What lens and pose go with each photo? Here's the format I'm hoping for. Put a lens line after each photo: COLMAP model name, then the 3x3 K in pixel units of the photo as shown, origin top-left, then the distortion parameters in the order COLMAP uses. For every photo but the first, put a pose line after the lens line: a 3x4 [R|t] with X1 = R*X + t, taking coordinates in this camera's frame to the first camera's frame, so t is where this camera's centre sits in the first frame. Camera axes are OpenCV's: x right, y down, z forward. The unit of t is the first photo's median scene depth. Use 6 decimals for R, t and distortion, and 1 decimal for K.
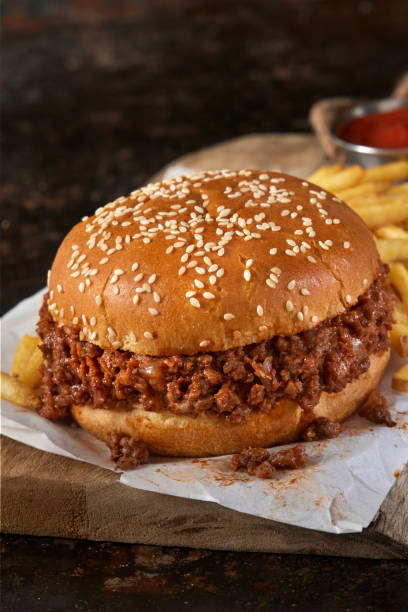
lens RADIAL K [[2201.0, 0, 192.5], [0, 2201.0, 305.2], [0, 0, 1]] dist [0.117414, -1.369713]
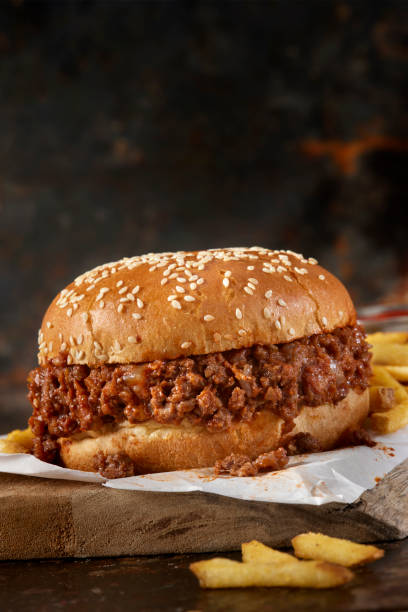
lens RADIAL K [[2201.0, 0, 192.5], [0, 2201.0, 305.2], [0, 0, 1]] dist [0.117414, -1.369713]
pose [[0.999830, -0.015870, -0.009402, 0.018355], [0.011648, 0.938430, -0.345272, 0.354638], [0.014303, 0.345104, 0.938455, 0.016437]]
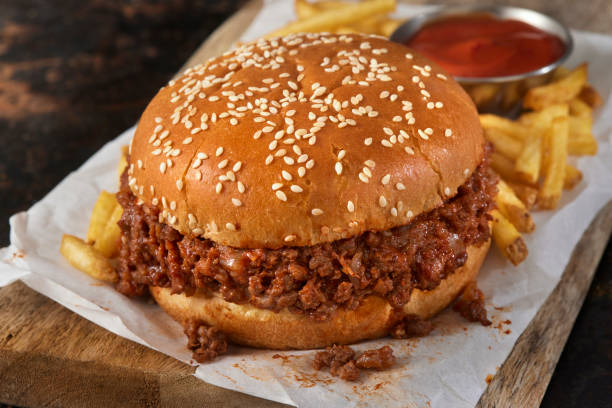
lens RADIAL K [[2201.0, 0, 306.0], [0, 2201.0, 204.0], [0, 0, 1]] dist [0.117414, -1.369713]
pose [[0.998996, 0.044304, -0.006693, 0.017626], [-0.043358, 0.993524, 0.105026, -0.094653], [0.011303, -0.104631, 0.994447, 0.068747]]
